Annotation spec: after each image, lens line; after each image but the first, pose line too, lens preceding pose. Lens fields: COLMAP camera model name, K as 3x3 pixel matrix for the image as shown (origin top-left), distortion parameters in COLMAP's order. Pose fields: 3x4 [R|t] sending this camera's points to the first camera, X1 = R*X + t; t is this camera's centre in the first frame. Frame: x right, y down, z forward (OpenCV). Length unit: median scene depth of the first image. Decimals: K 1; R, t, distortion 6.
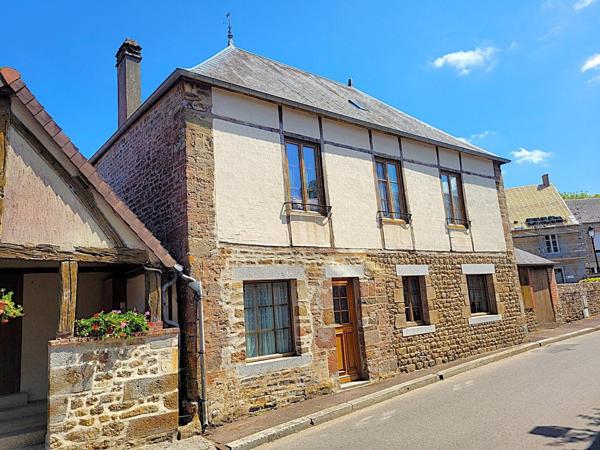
lens RADIAL K [[427.5, 0, 300.0], [0, 427.5, 225.0], [0, 0, 1]] dist [0.002264, 0.000336]
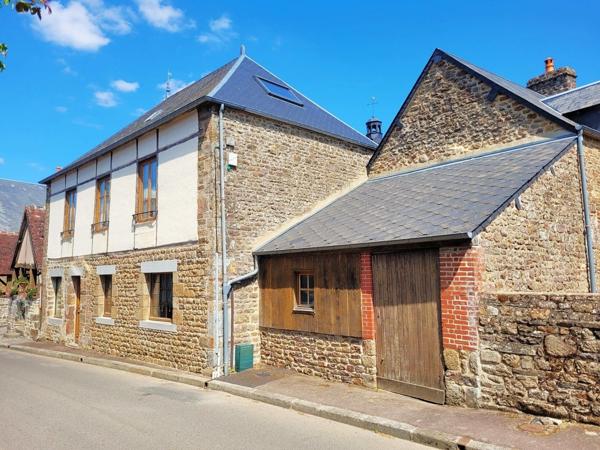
lens RADIAL K [[427.5, 0, 300.0], [0, 427.5, 225.0], [0, 0, 1]] dist [0.002264, 0.000336]
pose [[0.186853, -0.047435, -0.981242, 1.313671], [0.184709, 0.982716, -0.012333, 0.084874], [0.964867, -0.178940, 0.192385, 1.134651]]
